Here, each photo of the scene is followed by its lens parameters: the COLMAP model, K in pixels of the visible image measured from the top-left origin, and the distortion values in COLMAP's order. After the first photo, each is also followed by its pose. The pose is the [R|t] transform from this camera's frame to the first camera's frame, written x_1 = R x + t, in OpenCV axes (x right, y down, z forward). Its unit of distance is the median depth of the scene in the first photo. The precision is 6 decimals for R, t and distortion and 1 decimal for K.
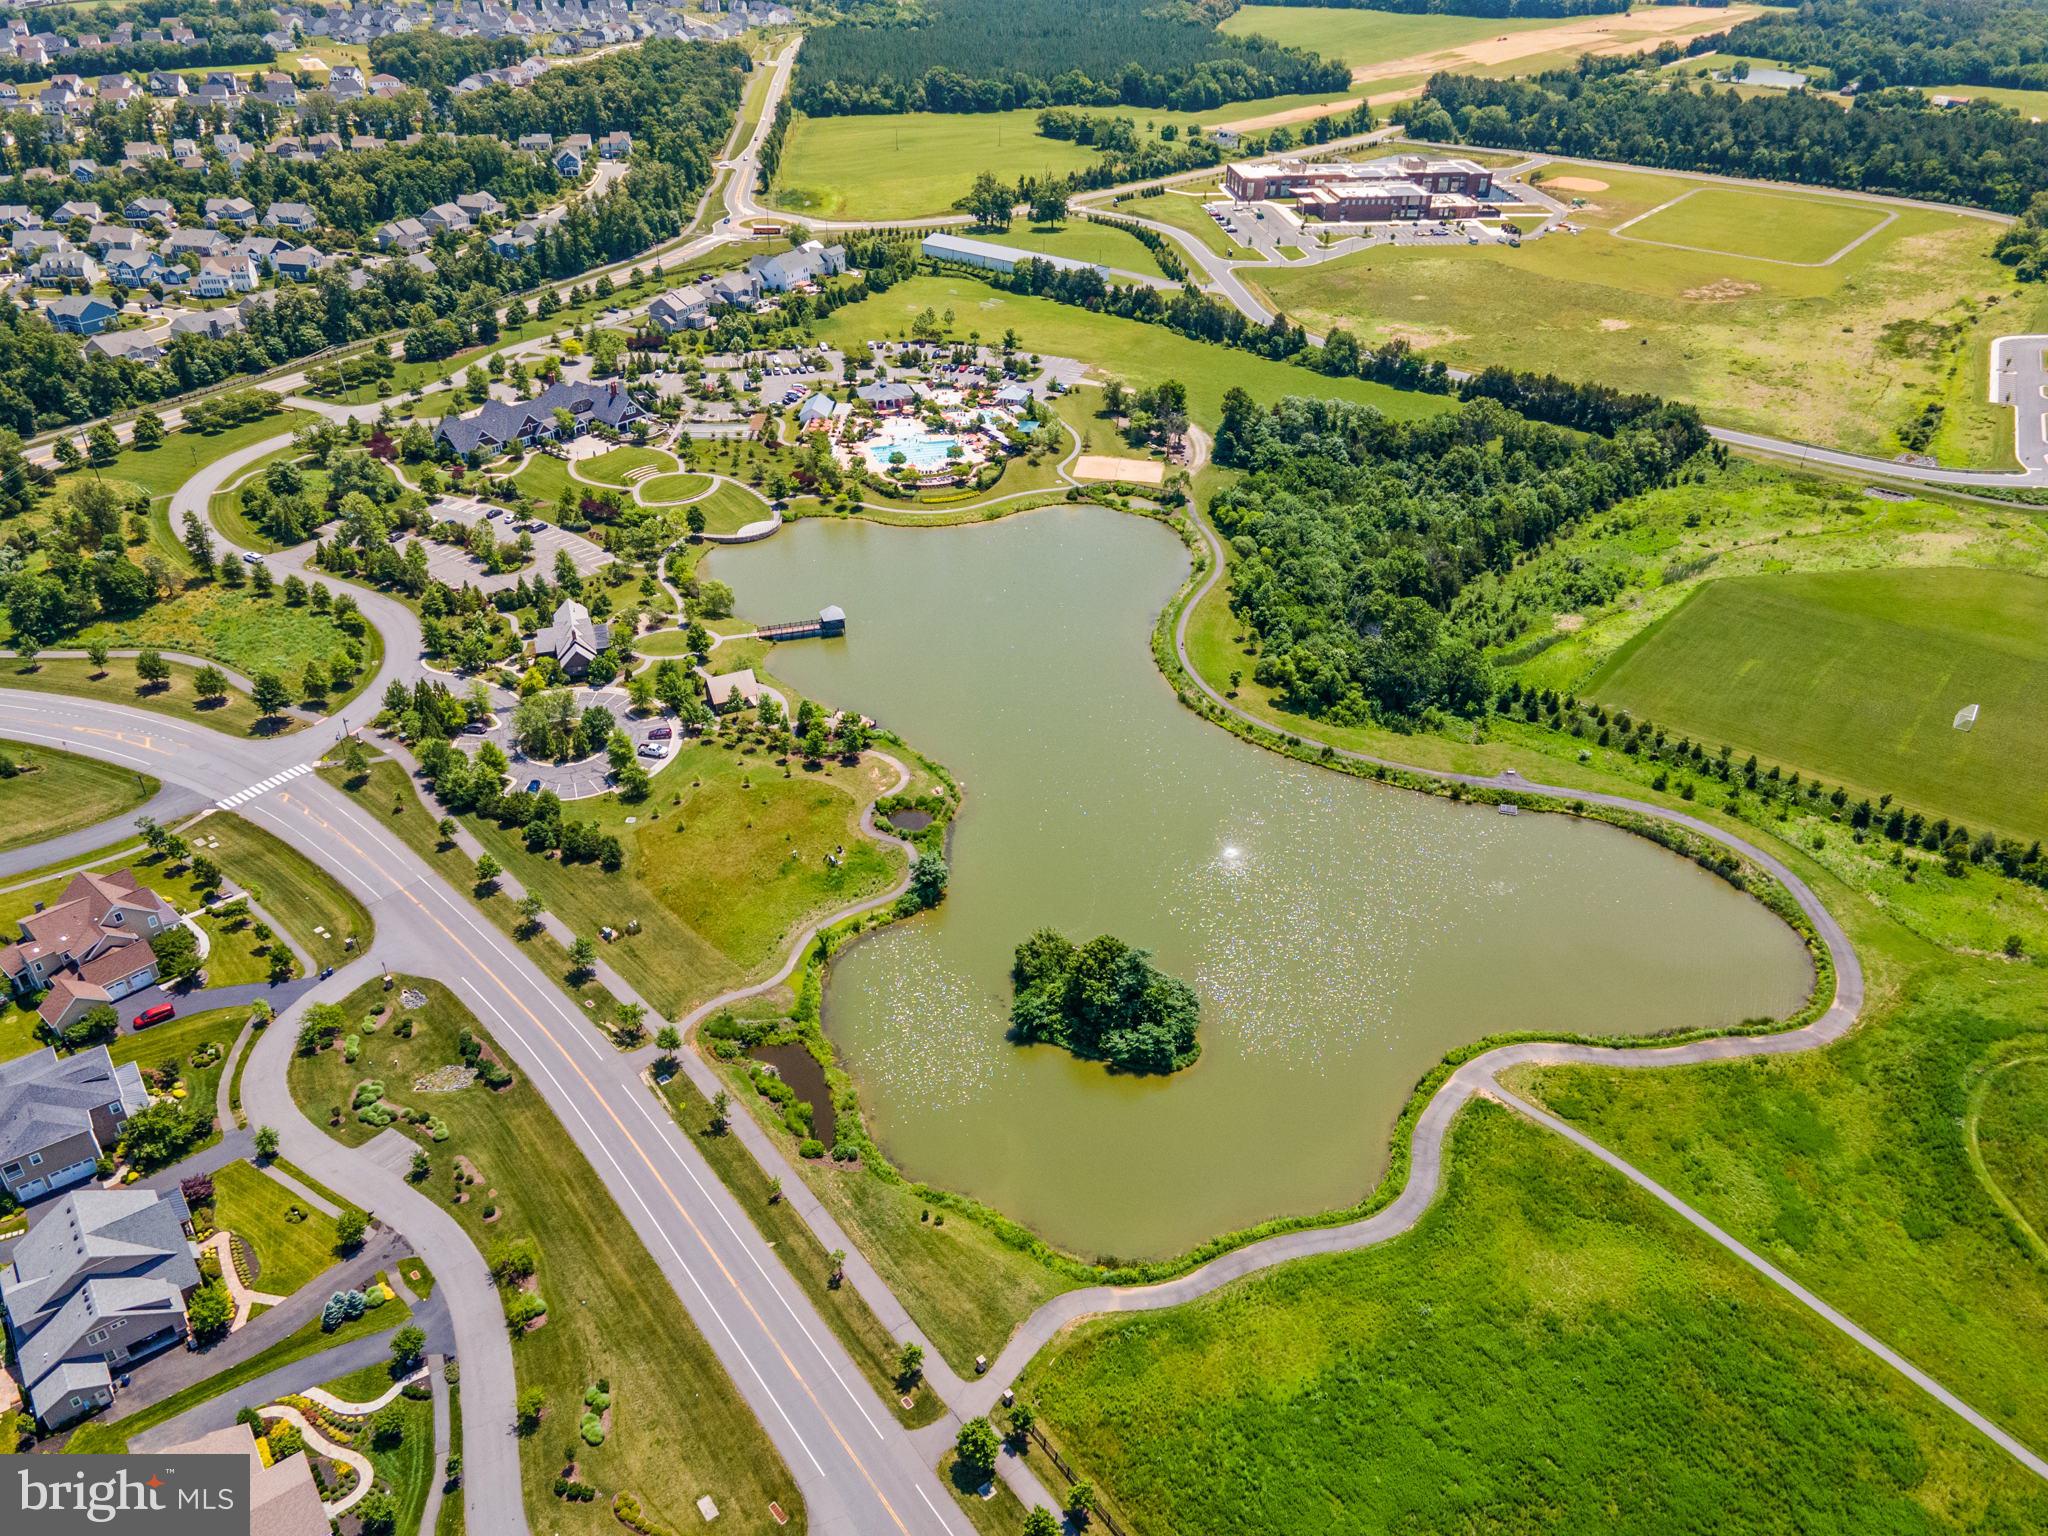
lens RADIAL K [[1490.4, 0, 1022.5], [0, 1490.4, 775.7], [0, 0, 1]] dist [0.033886, 0.028560]
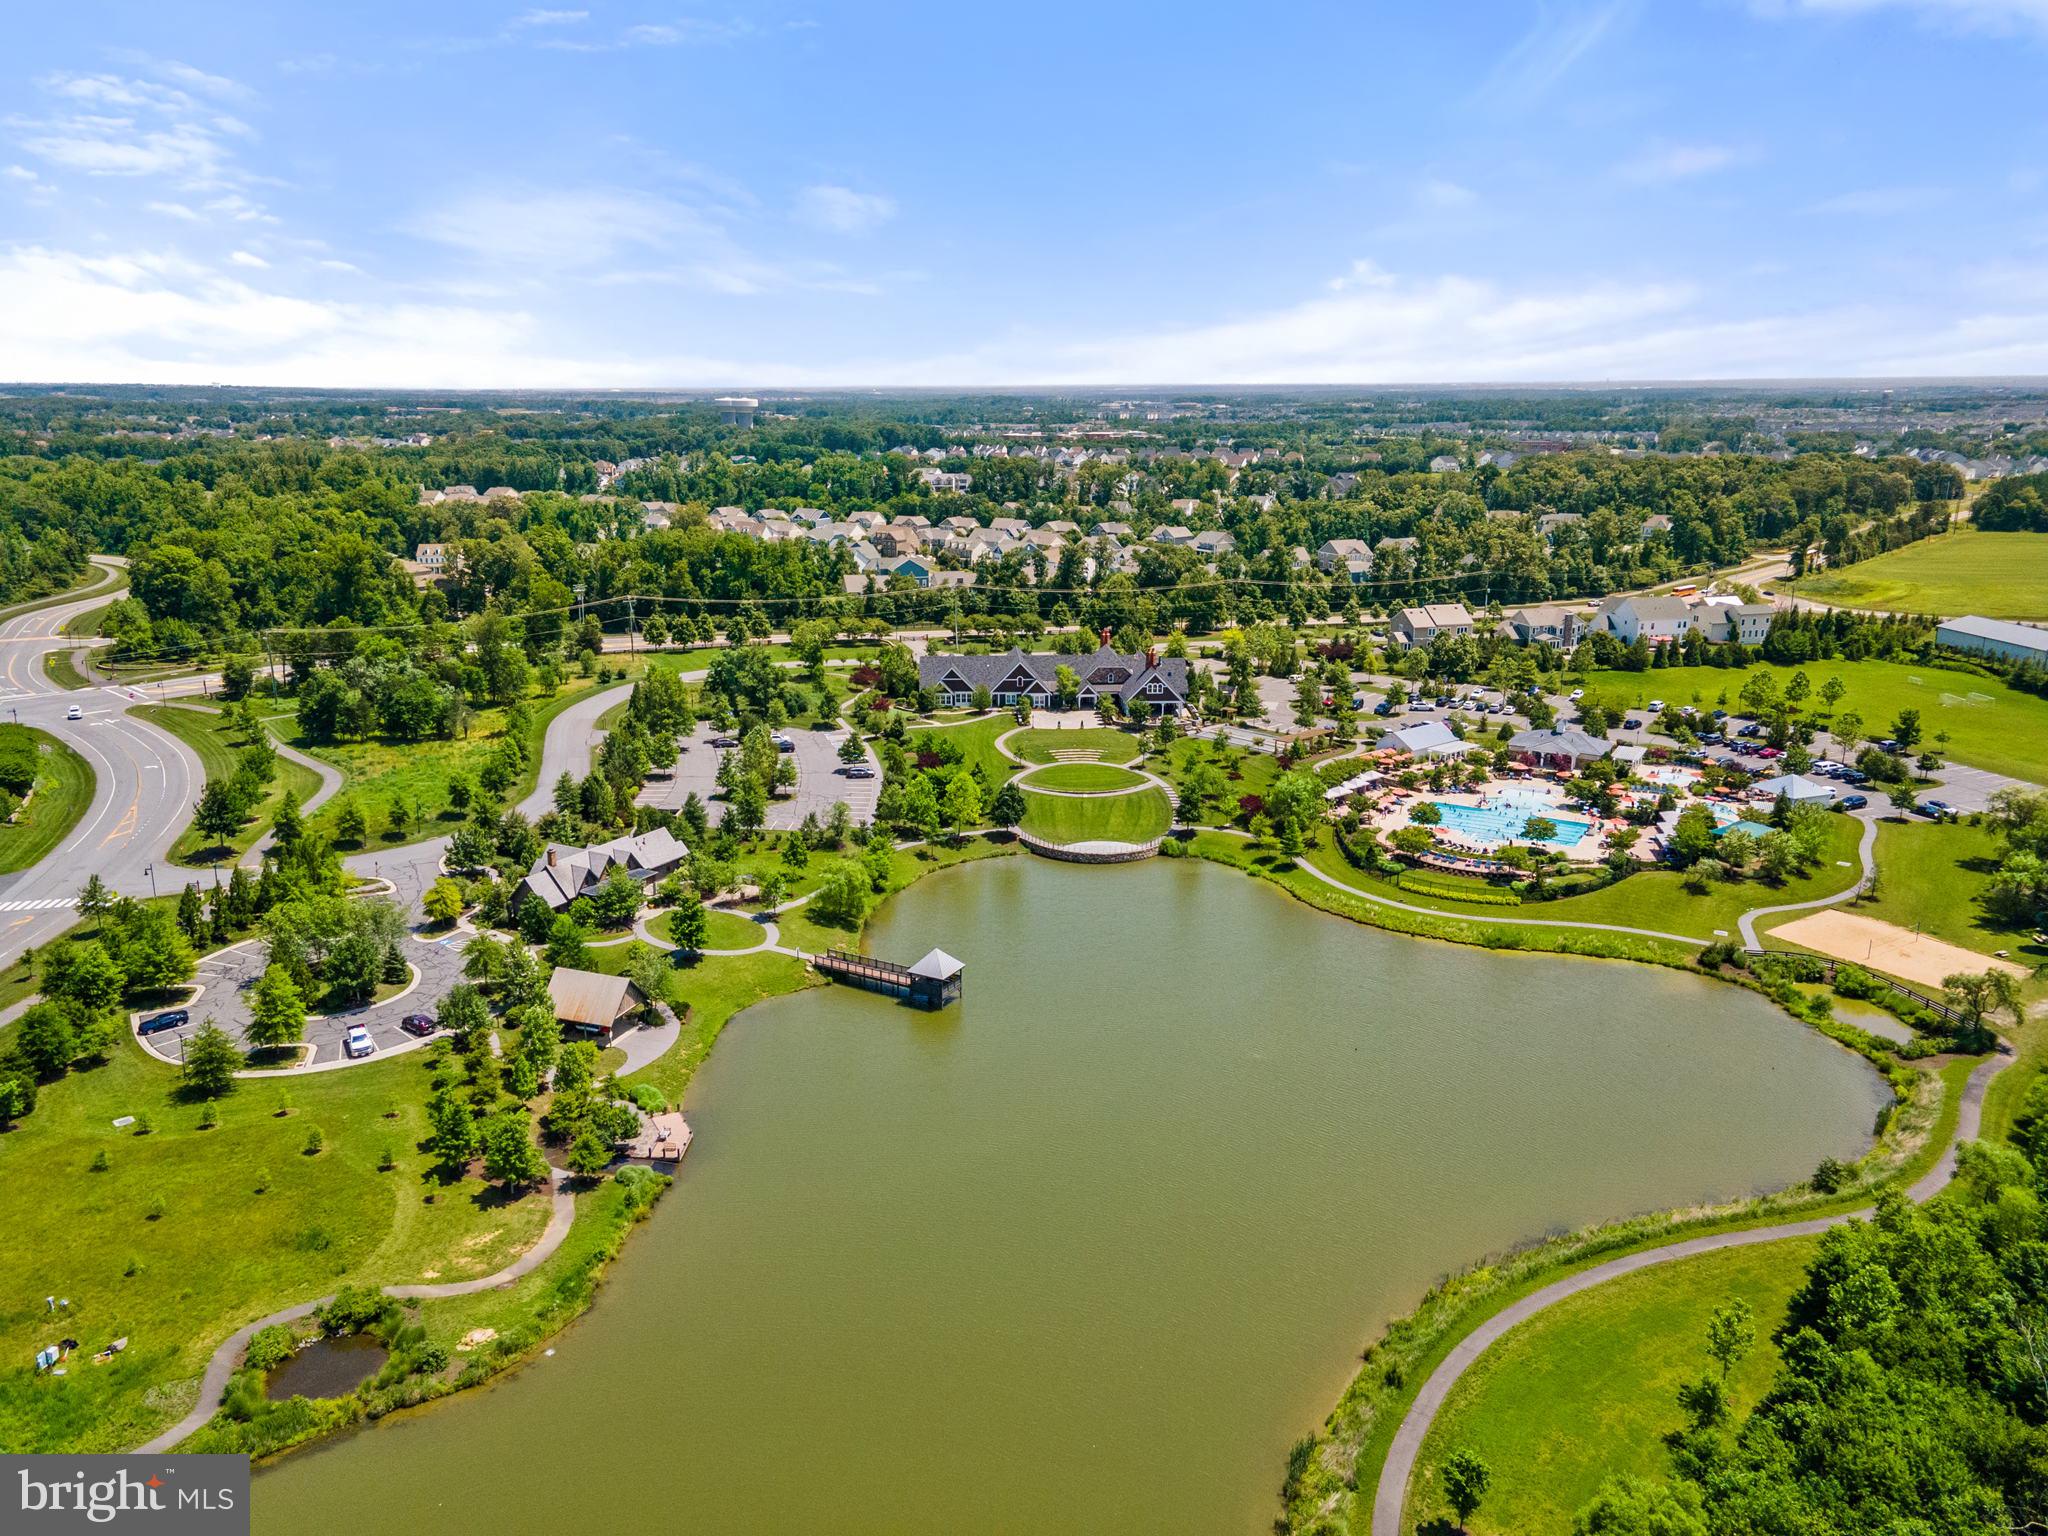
lens RADIAL K [[1490.4, 0, 1019.6], [0, 1490.4, 760.2], [0, 0, 1]] dist [0.033886, 0.028560]
pose [[0.664644, 0.172081, -0.727074, 0.259387], [-0.397175, 0.905610, -0.148735, -0.108125], [0.632852, 0.387631, 0.670254, 0.640326]]
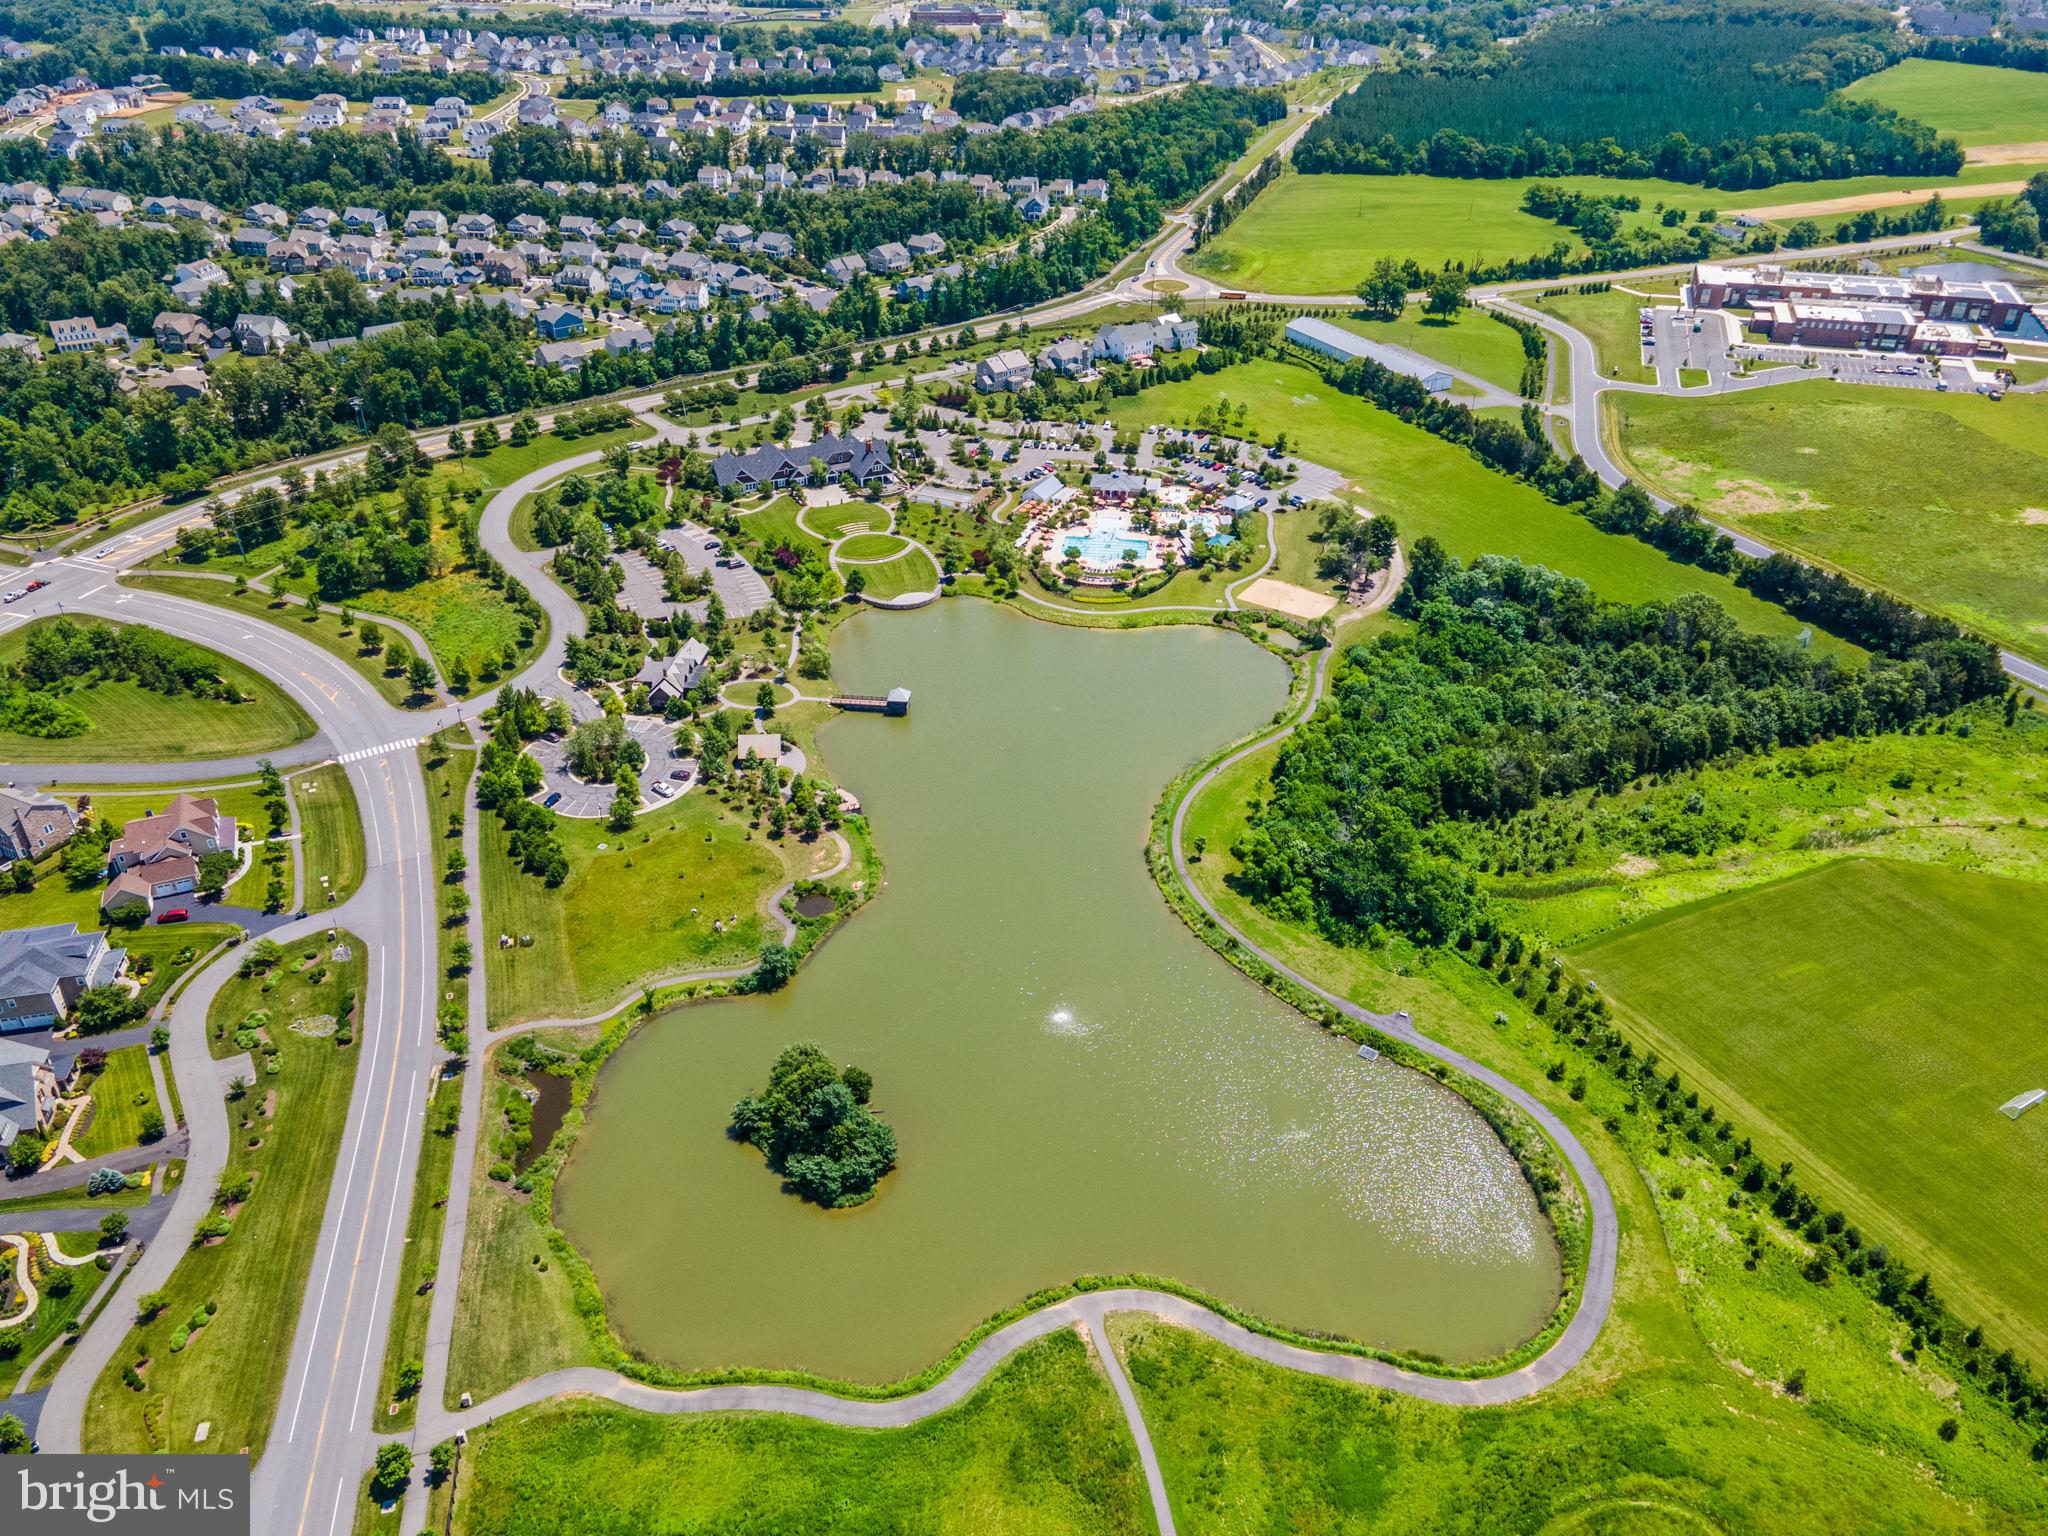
lens RADIAL K [[1490.4, 0, 1032.0], [0, 1490.4, 778.5], [0, 0, 1]] dist [0.033886, 0.028560]
pose [[0.908077, 0.221910, -0.355179, 0.359649], [-0.220385, 0.974360, 0.045311, -0.120188], [0.356127, 0.037130, 0.933700, 0.023559]]
